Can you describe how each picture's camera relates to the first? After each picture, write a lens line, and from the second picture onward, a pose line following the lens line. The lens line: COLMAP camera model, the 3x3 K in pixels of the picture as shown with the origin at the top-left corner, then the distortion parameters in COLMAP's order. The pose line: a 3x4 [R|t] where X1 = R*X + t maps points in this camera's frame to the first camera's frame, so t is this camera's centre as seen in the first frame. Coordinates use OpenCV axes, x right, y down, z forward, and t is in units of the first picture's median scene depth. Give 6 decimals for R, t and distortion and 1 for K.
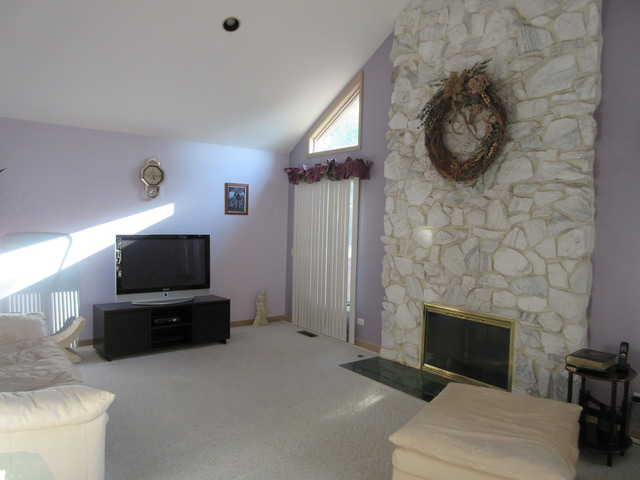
lens RADIAL K [[473.7, 0, 319.8], [0, 473.7, 240.8], [0, 0, 1]] dist [-0.000834, -0.001033]
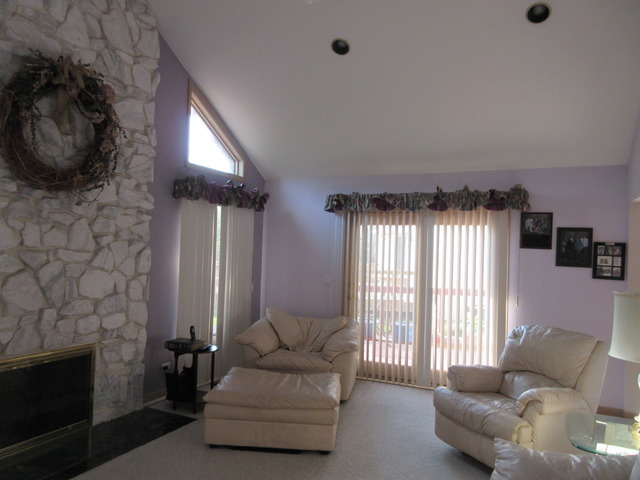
lens RADIAL K [[473.7, 0, 319.8], [0, 473.7, 239.1], [0, 0, 1]] dist [-0.000834, -0.001033]
pose [[-0.465659, -0.015117, 0.884835, -0.661022], [-0.006257, 0.999885, 0.013790, -0.062792], [-0.884942, 0.000885, -0.465700, 1.038251]]
